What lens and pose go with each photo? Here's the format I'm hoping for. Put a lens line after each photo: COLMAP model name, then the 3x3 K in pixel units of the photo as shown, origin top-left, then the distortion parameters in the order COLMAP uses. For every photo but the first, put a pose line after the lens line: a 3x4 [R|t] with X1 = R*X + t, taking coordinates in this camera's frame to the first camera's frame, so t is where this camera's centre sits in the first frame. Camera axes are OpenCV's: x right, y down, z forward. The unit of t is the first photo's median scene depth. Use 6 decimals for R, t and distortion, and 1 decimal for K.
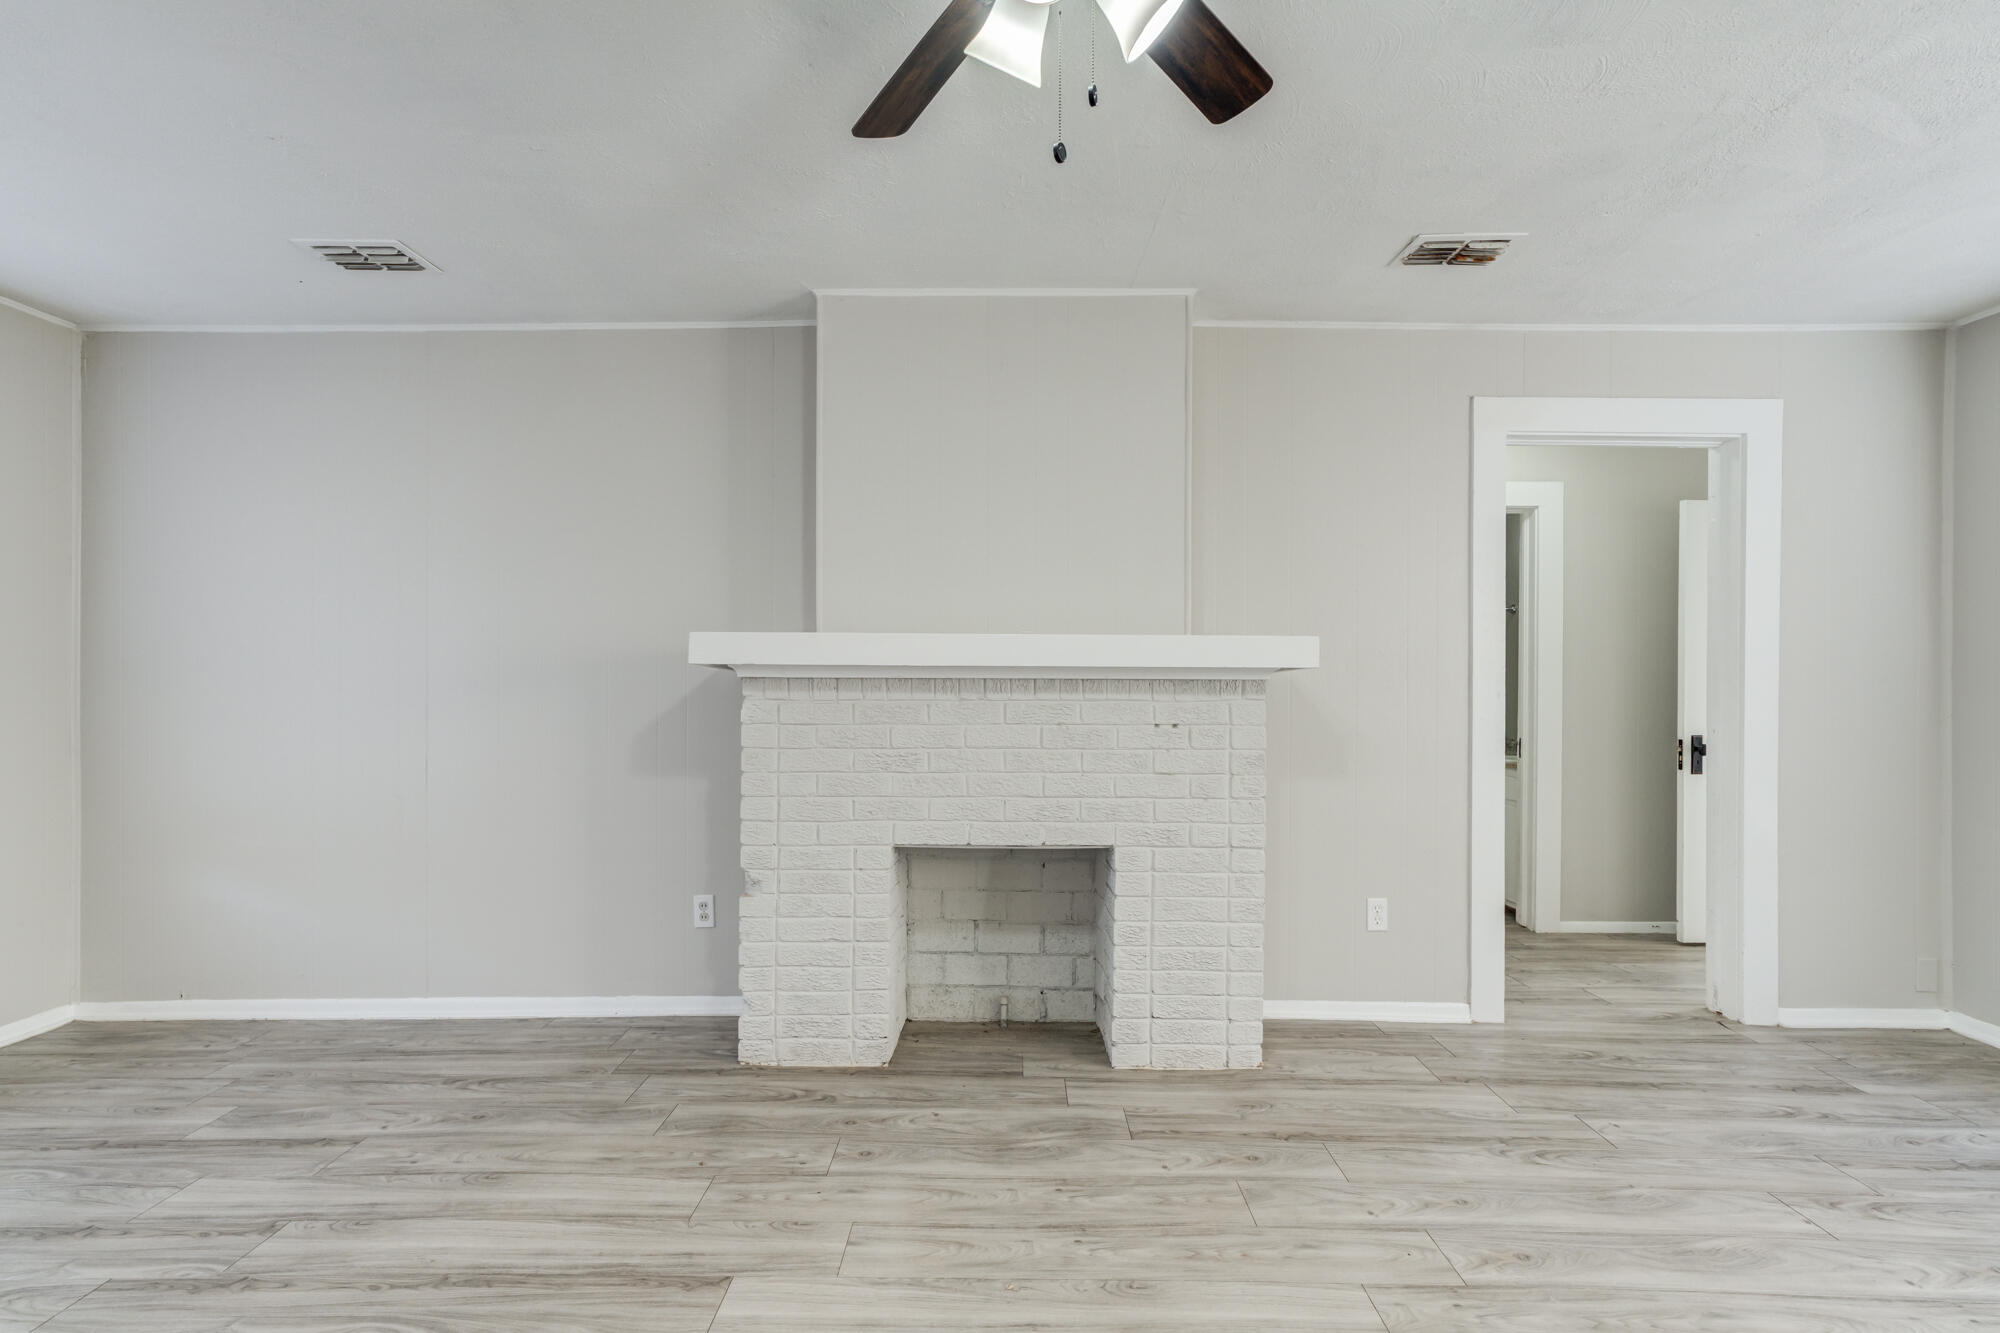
lens RADIAL K [[906.1, 0, 1008.1], [0, 906.1, 683.8], [0, 0, 1]] dist [-0.014361, 0.013369]
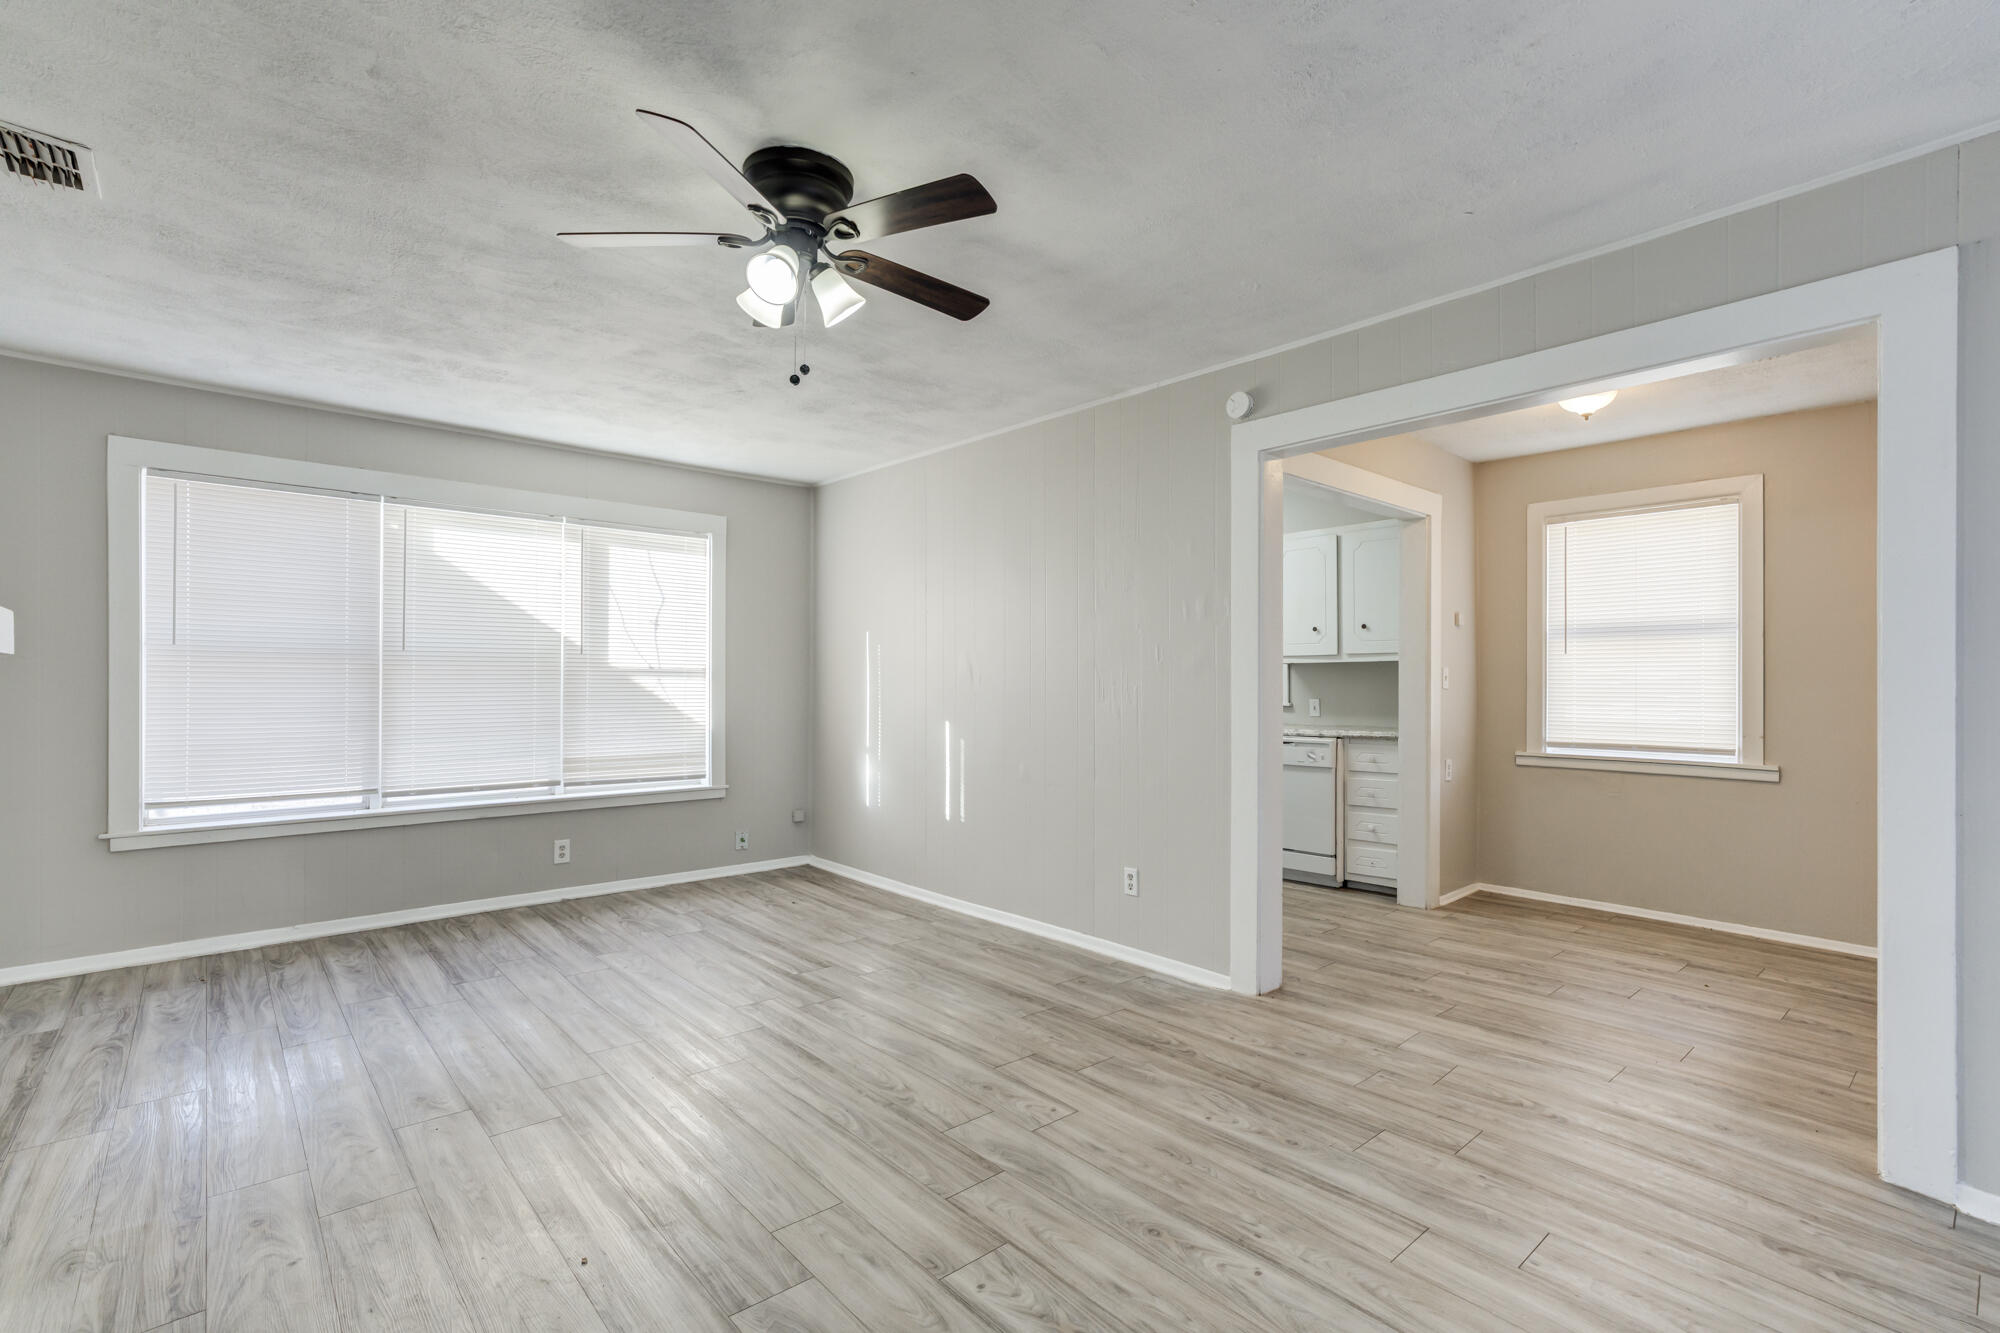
lens RADIAL K [[930.2, 0, 1002.3], [0, 930.2, 673.7], [0, 0, 1]] dist [-0.017496, 0.014566]
pose [[-0.661336, -0.000187, 0.750090, -0.705938], [-0.005140, 0.999978, -0.004283, -0.002156], [-0.750072, -0.006688, -0.661322, 0.860699]]
